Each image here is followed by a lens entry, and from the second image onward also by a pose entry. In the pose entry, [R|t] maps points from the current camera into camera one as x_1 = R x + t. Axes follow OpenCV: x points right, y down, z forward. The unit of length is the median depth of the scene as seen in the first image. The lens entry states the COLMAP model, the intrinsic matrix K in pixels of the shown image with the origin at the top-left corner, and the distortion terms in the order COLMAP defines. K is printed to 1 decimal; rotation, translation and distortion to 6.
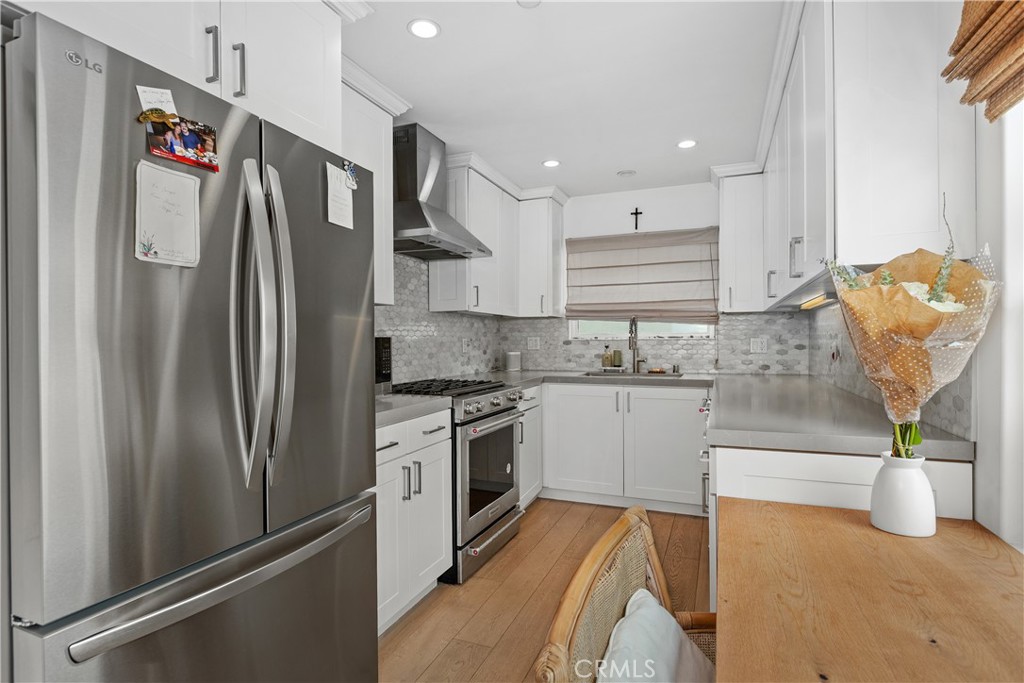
lens RADIAL K [[512.9, 0, 510.7], [0, 512.9, 344.7], [0, 0, 1]] dist [-0.002315, 0.000559]
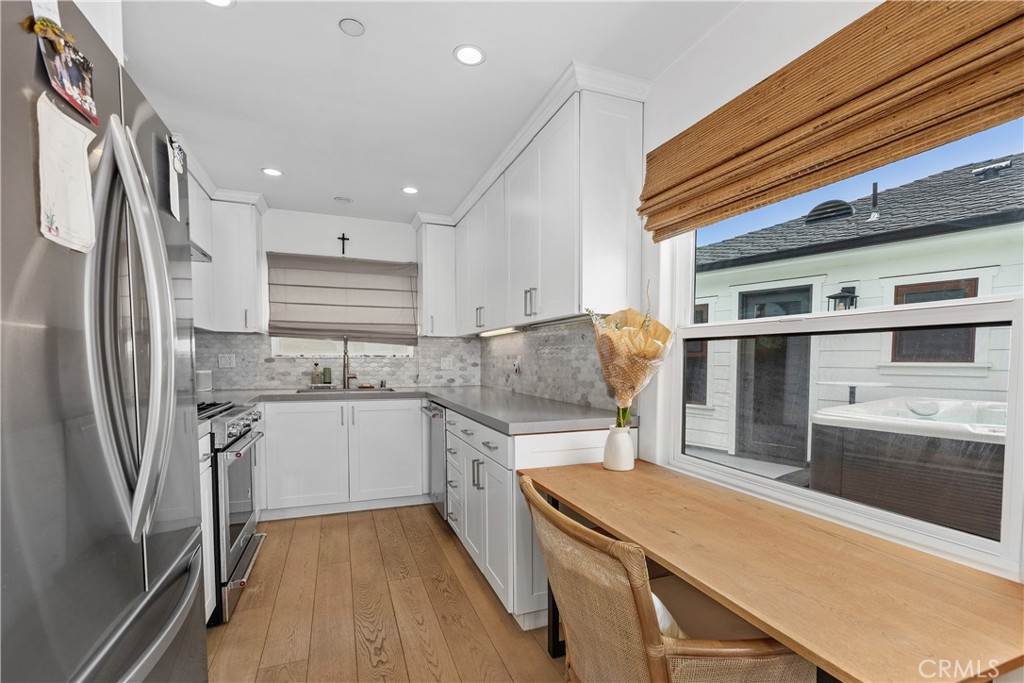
lens RADIAL K [[474.1, 0, 529.0], [0, 474.1, 386.0], [0, 0, 1]] dist [-0.000596, 0.000099]
pose [[0.720394, -0.029944, 0.692918, -0.179349], [-0.003626, 0.998891, 0.046937, 0.001162], [-0.693555, -0.036325, 0.719487, 0.017303]]
